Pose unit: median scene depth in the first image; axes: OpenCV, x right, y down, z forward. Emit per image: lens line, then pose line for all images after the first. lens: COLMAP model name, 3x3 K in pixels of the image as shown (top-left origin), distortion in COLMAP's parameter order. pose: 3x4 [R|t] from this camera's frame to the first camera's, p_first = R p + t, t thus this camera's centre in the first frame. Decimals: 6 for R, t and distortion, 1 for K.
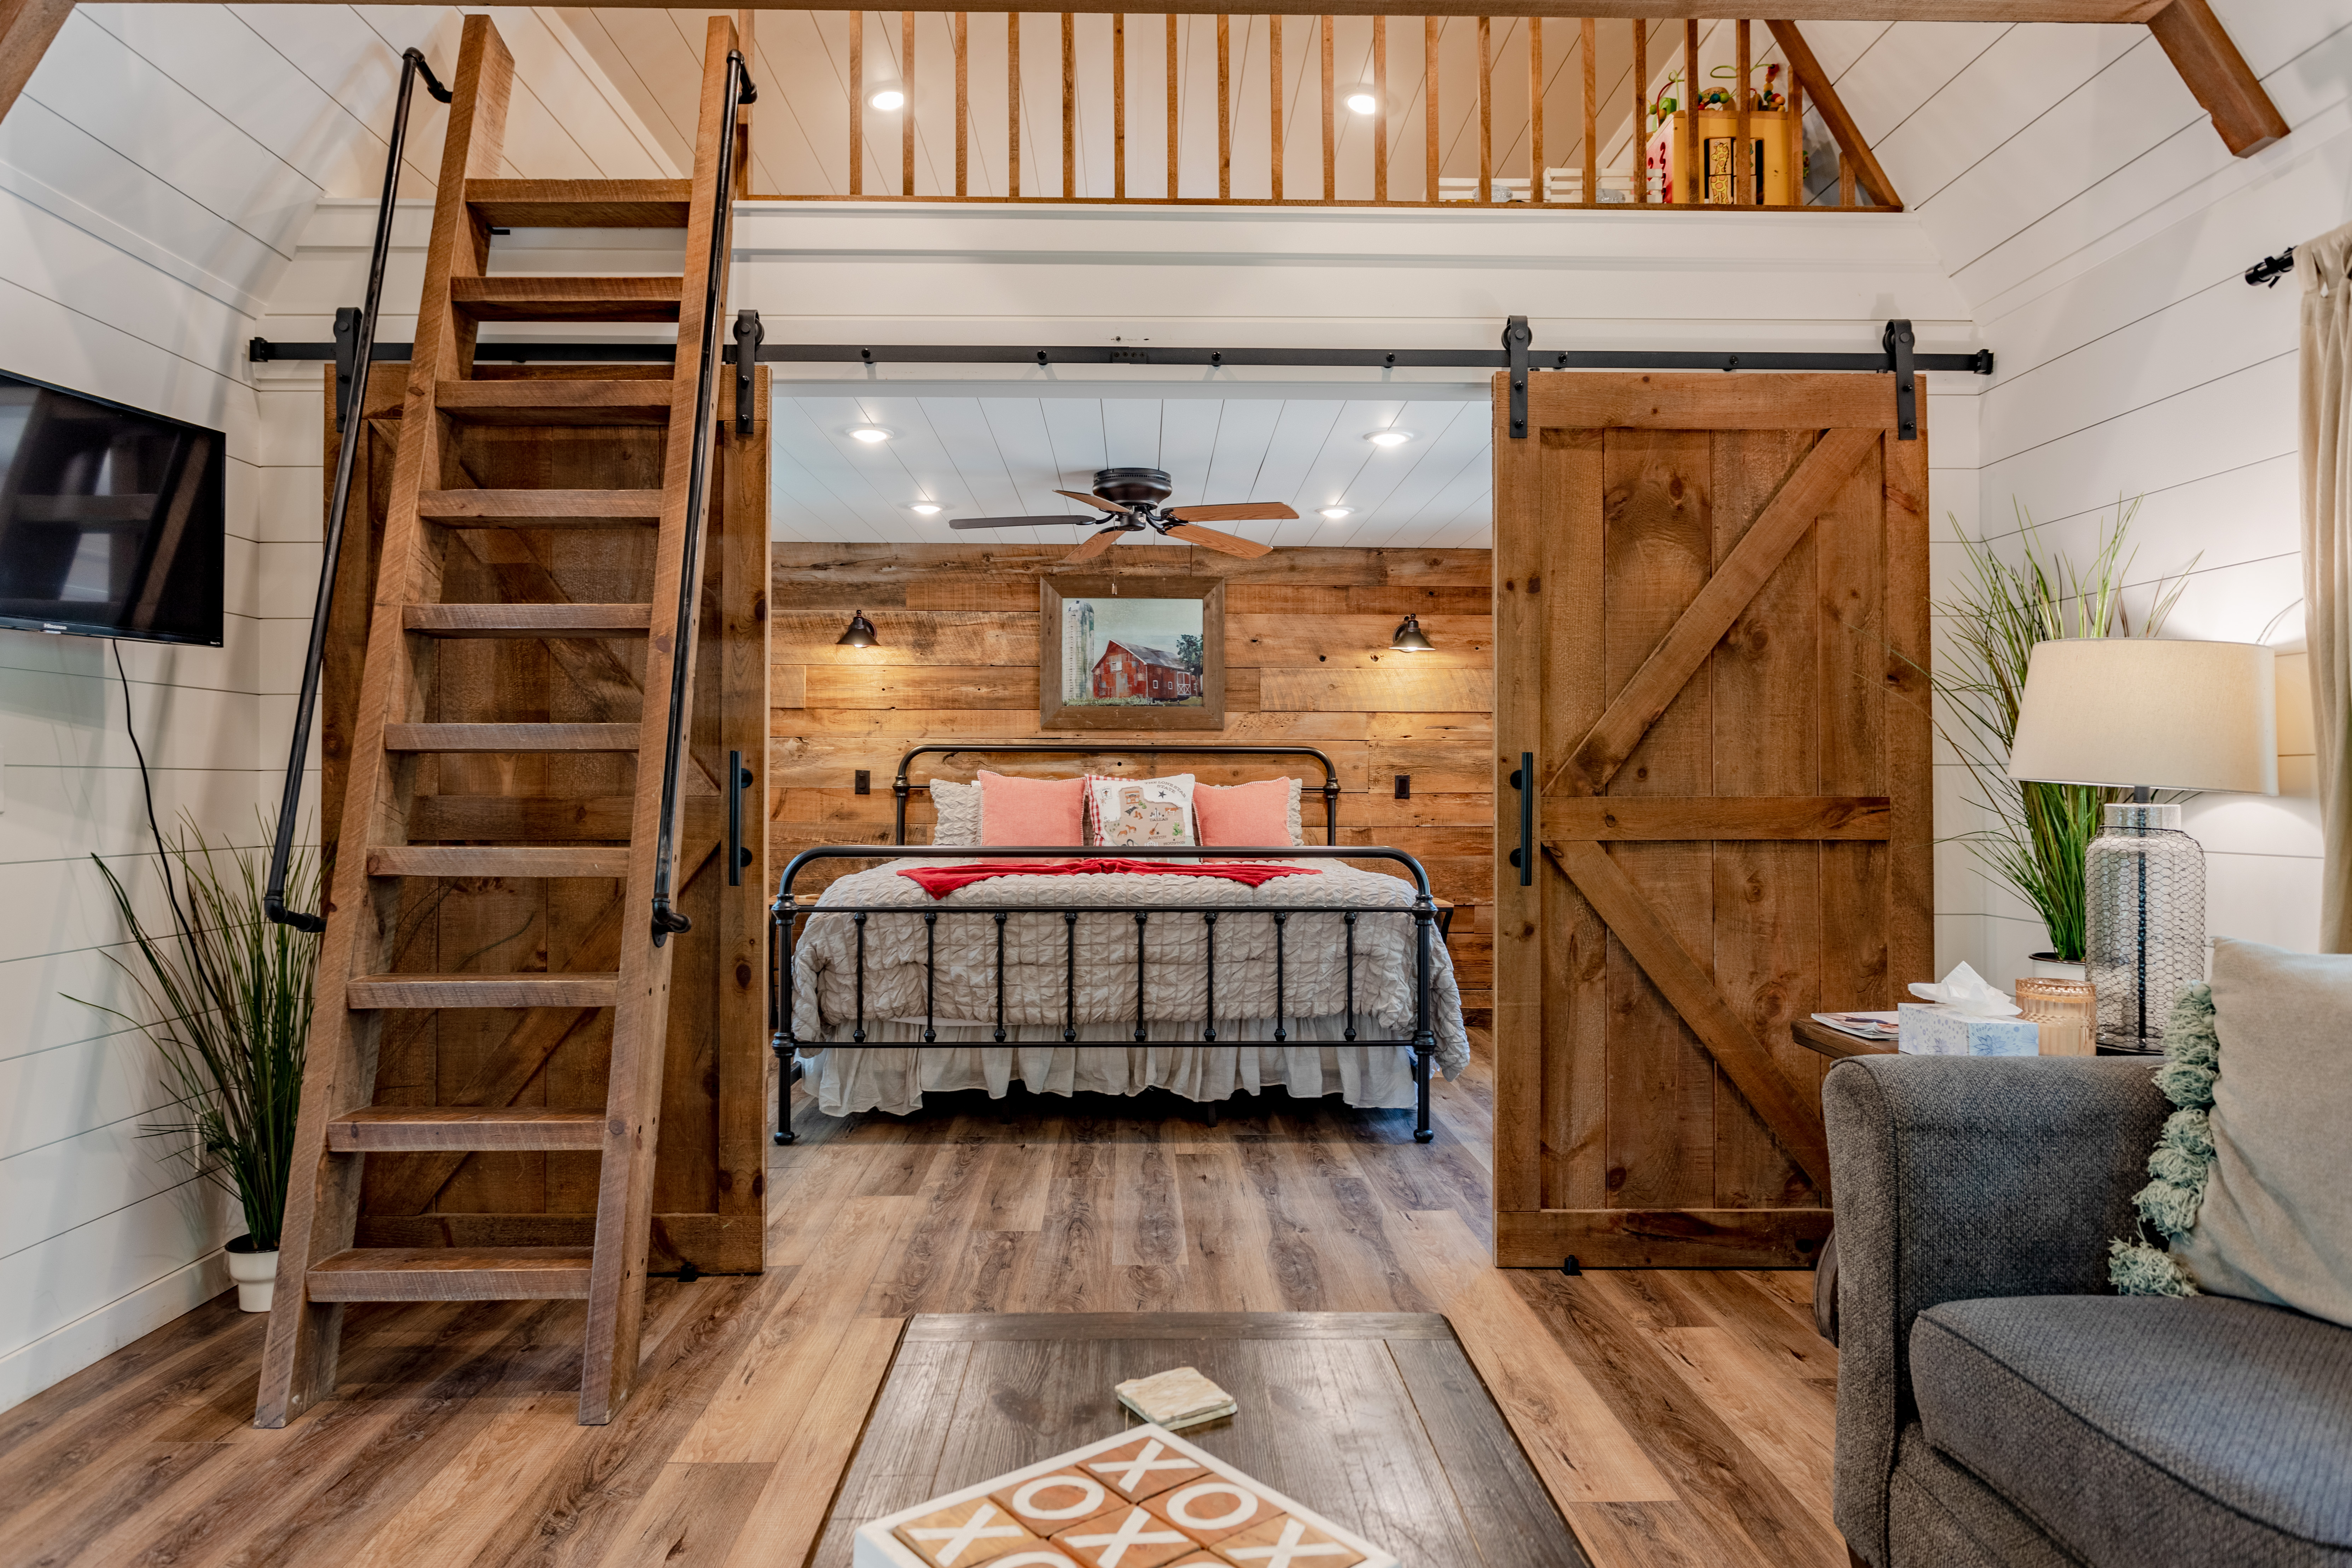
lens RADIAL K [[1416.6, 0, 1165.4], [0, 1416.6, 772.7], [0, 0, 1]] dist [0.002766, 0.003354]
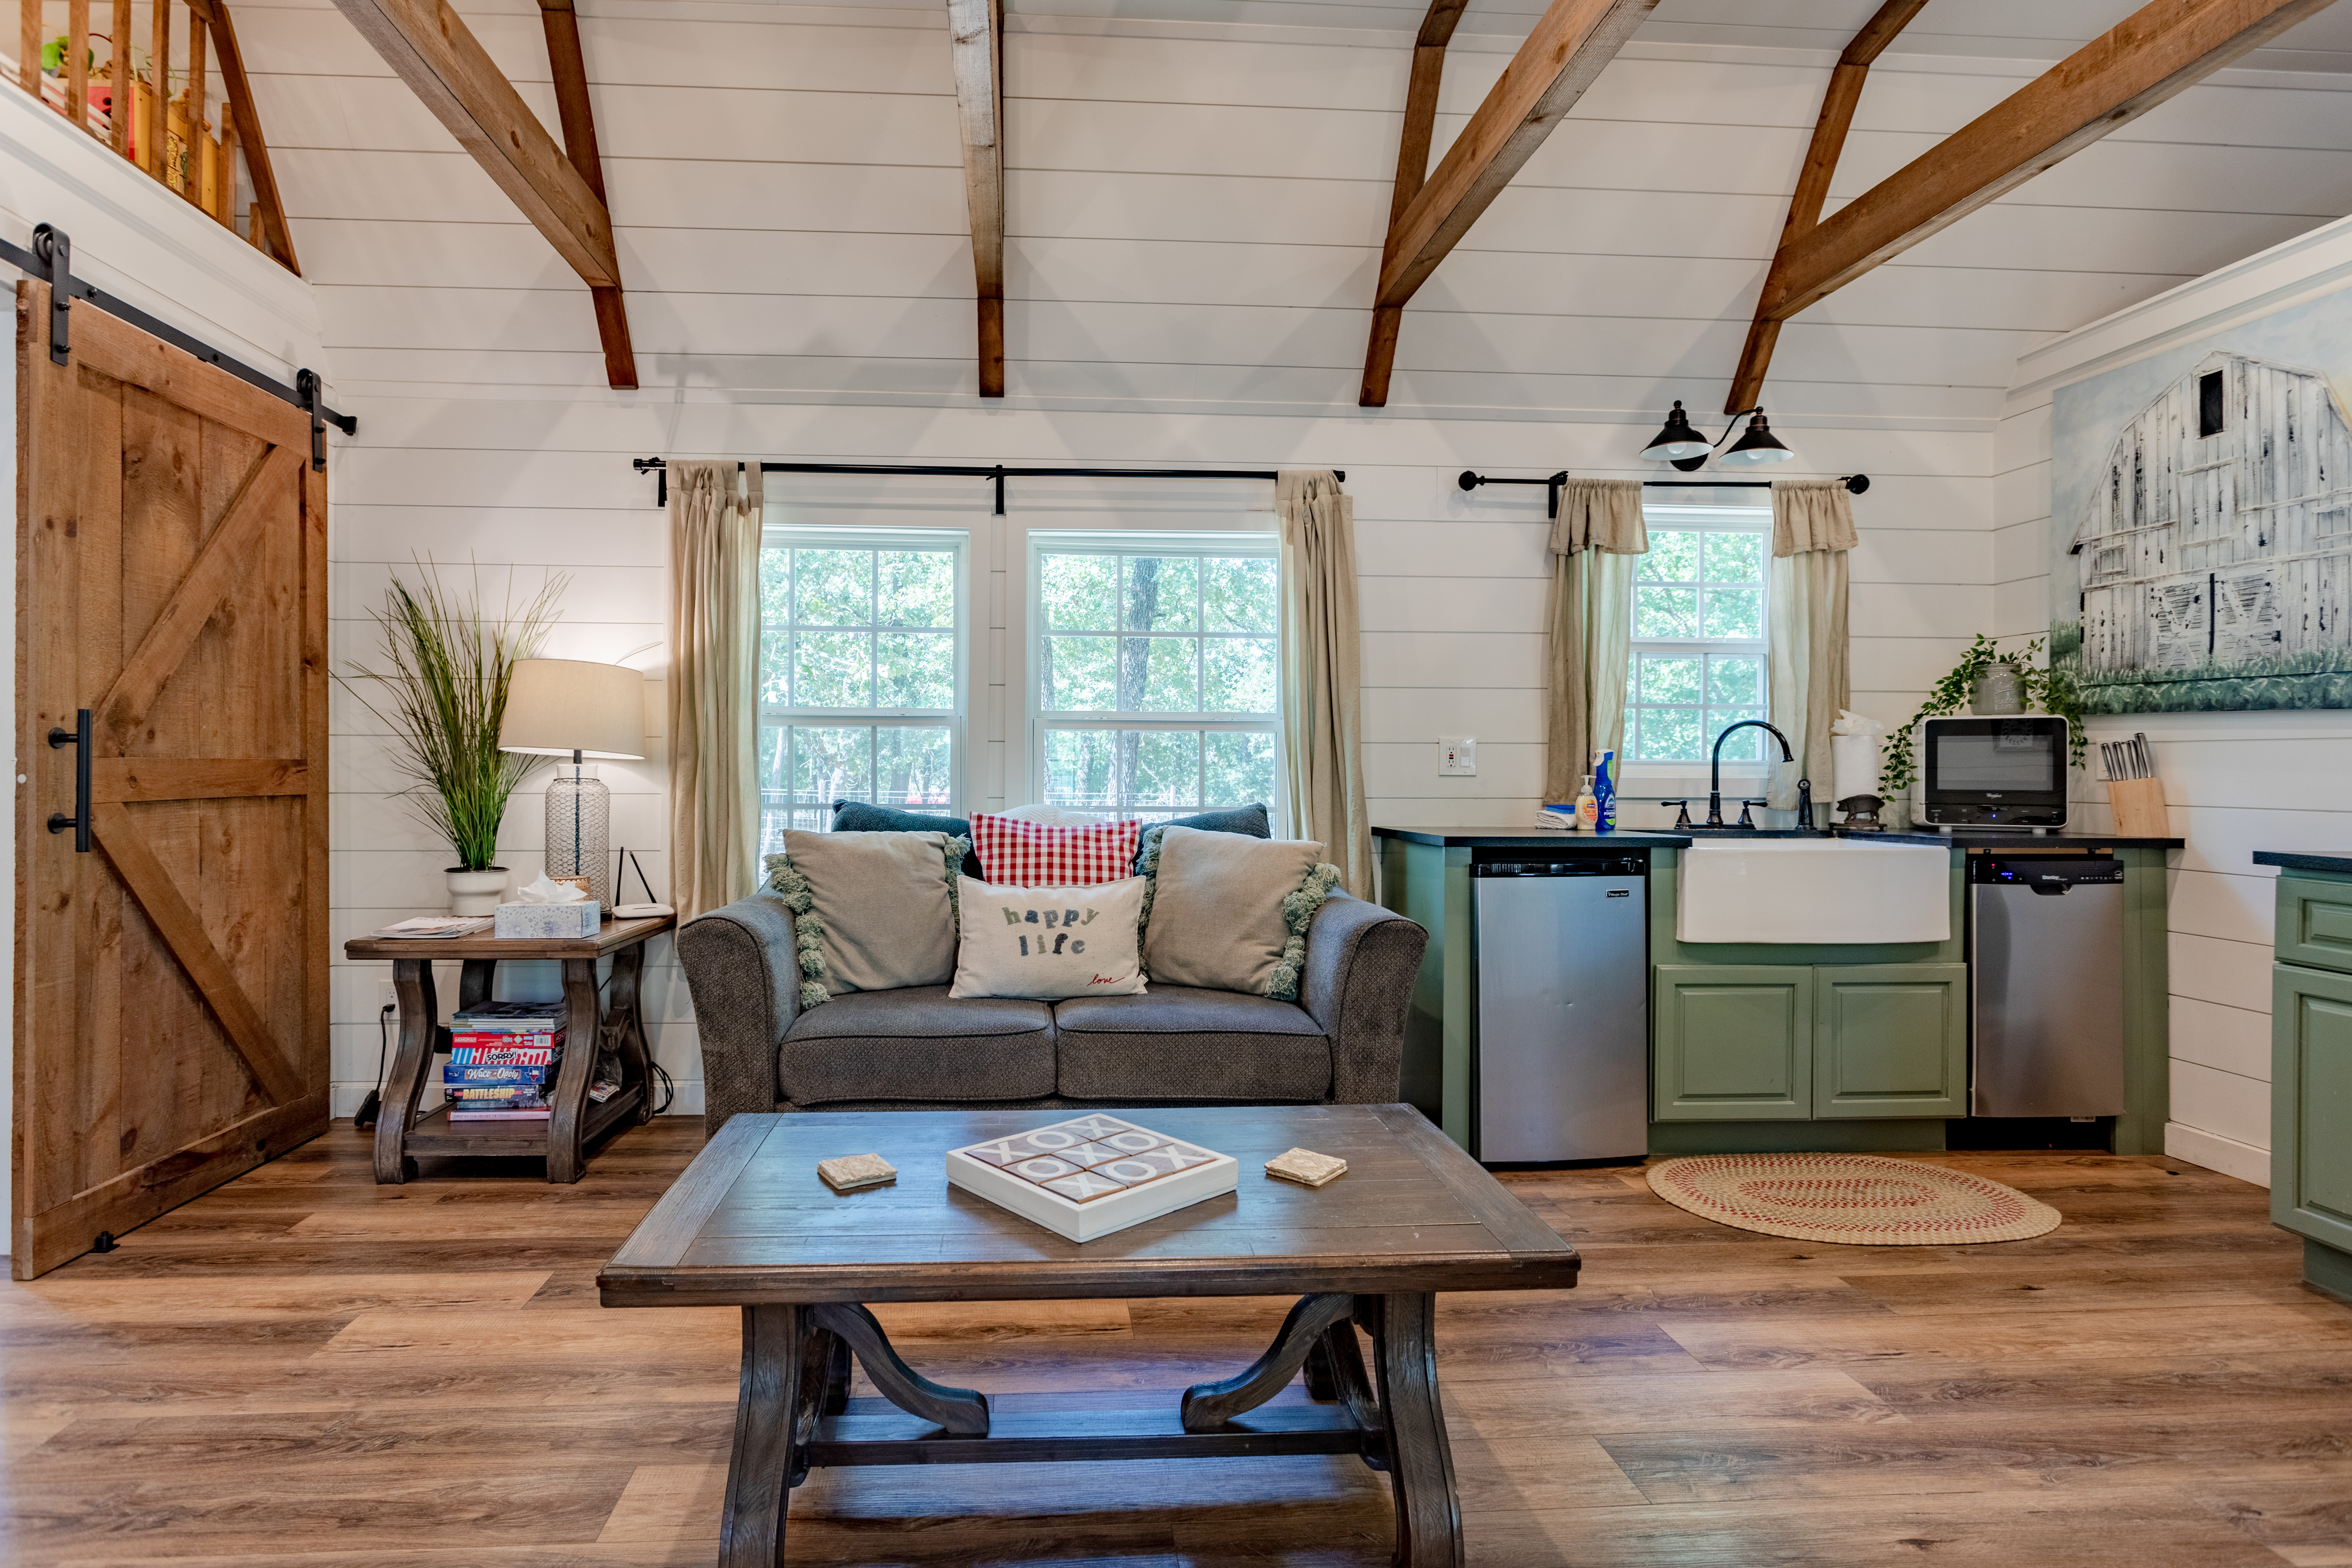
lens RADIAL K [[1183.3, 0, 1089.7], [0, 1183.3, 771.3], [0, 0, 1]] dist [-0.014449, 0.006282]
pose [[-0.035889, -0.004352, 0.999346, -0.395080], [-0.018274, 0.999826, 0.003698, 0.008485], [-0.999189, -0.018130, -0.035962, 0.266981]]
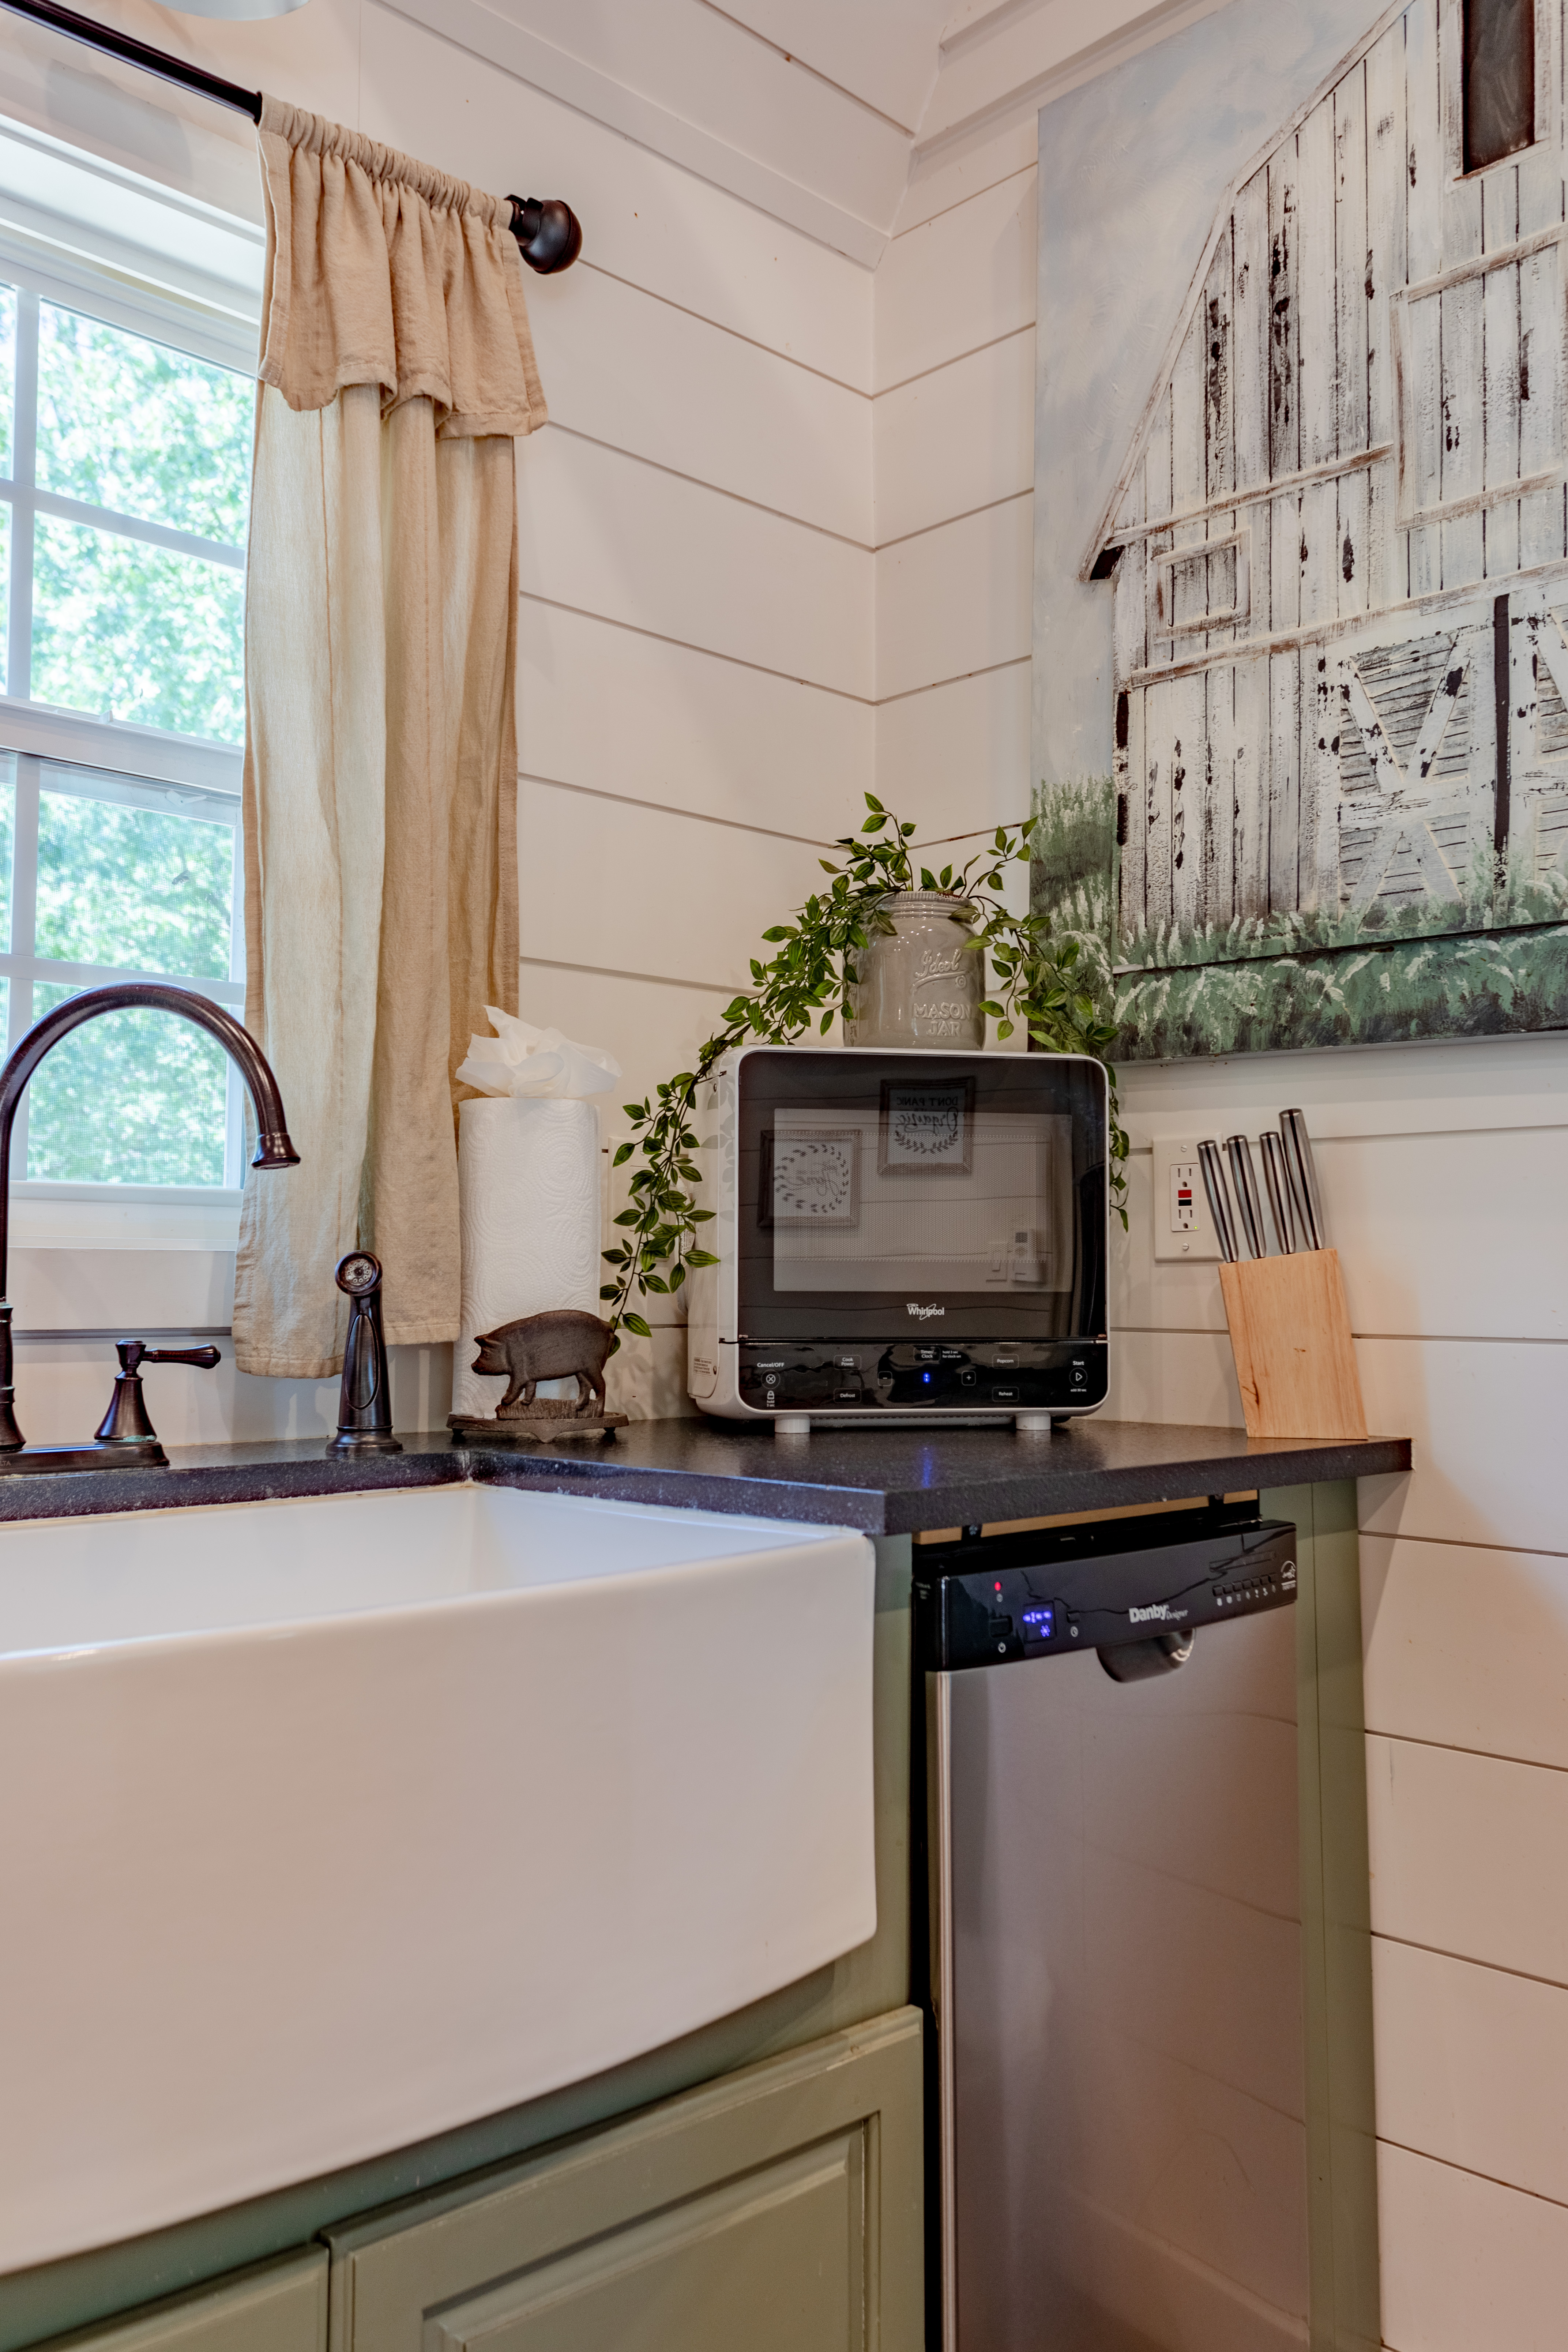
lens RADIAL K [[1899.9, 0, 784.0], [0, 1899.9, 1176.0], [0, 0, 1]] dist [0.025825, -0.003886]
pose [[-0.678347, 0.038434, 0.733735, 0.127254], [-0.015889, 0.997630, -0.066946, 0.015775], [-0.734570, -0.057071, -0.676129, -0.099321]]
